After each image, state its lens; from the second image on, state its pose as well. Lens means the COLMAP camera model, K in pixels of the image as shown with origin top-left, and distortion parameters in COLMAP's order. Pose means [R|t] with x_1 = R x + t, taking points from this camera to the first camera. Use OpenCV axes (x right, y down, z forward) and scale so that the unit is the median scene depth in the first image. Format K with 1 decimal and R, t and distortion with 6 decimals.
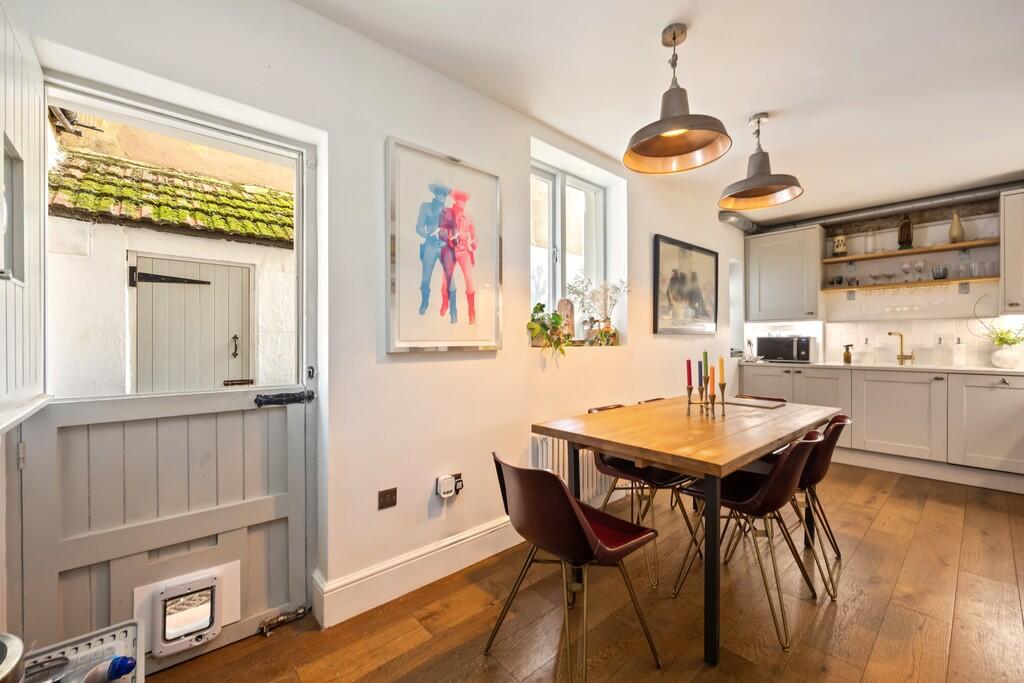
lens RADIAL K [[410.8, 0, 511.8], [0, 410.8, 342.4], [0, 0, 1]] dist [-0.001929, -0.000577]
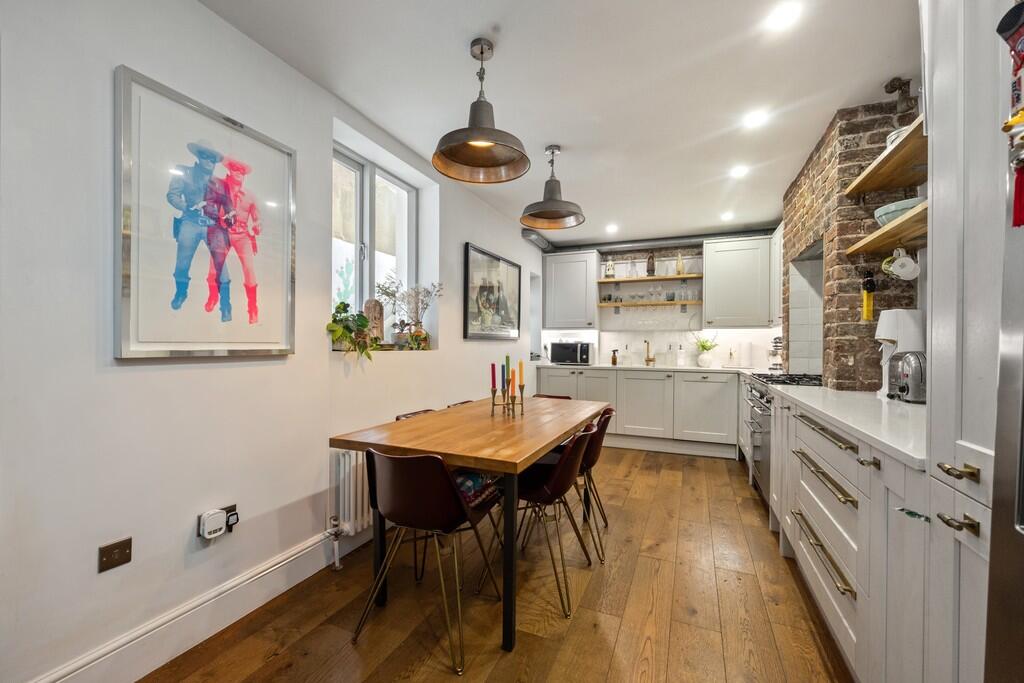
lens RADIAL K [[410.8, 0, 512.8], [0, 410.8, 347.7], [0, 0, 1]] dist [-0.001929, -0.000577]
pose [[0.903775, 0.007085, 0.427949, 0.021213], [-0.008617, 0.999962, 0.001643, -0.001189], [-0.427921, -0.005173, 0.903801, 0.021058]]
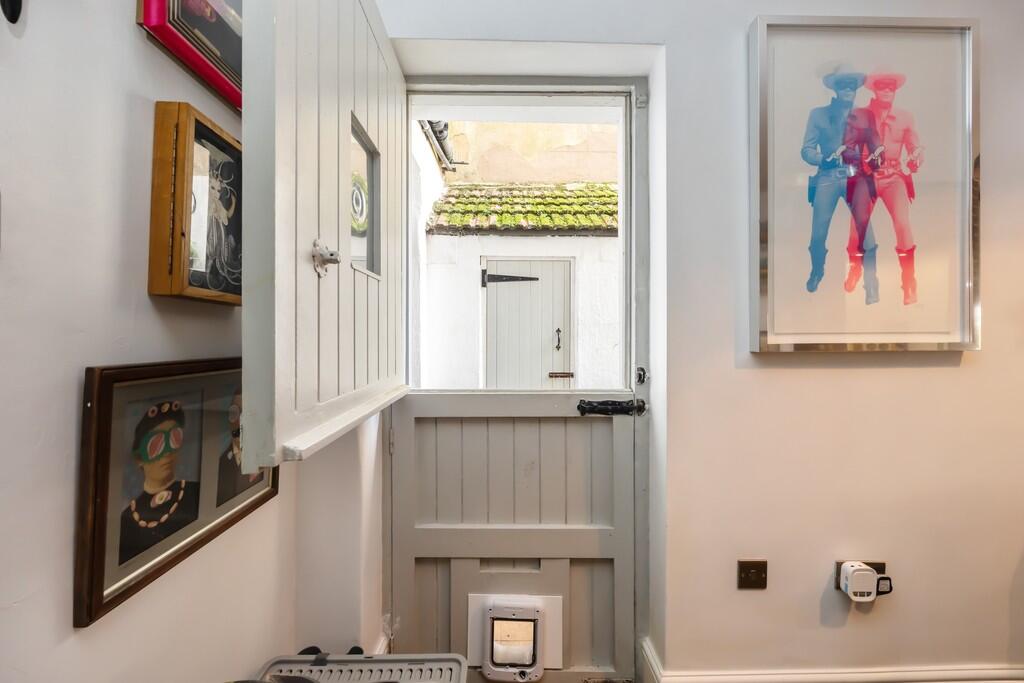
lens RADIAL K [[410.8, 0, 509.5], [0, 410.8, 333.8], [0, 0, 1]] dist [-0.001929, -0.000577]
pose [[0.757127, -0.000841, -0.653268, -0.131923], [-0.001557, 0.999994, -0.003092, -0.001372], [0.653266, 0.003358, 0.757121, 0.196798]]
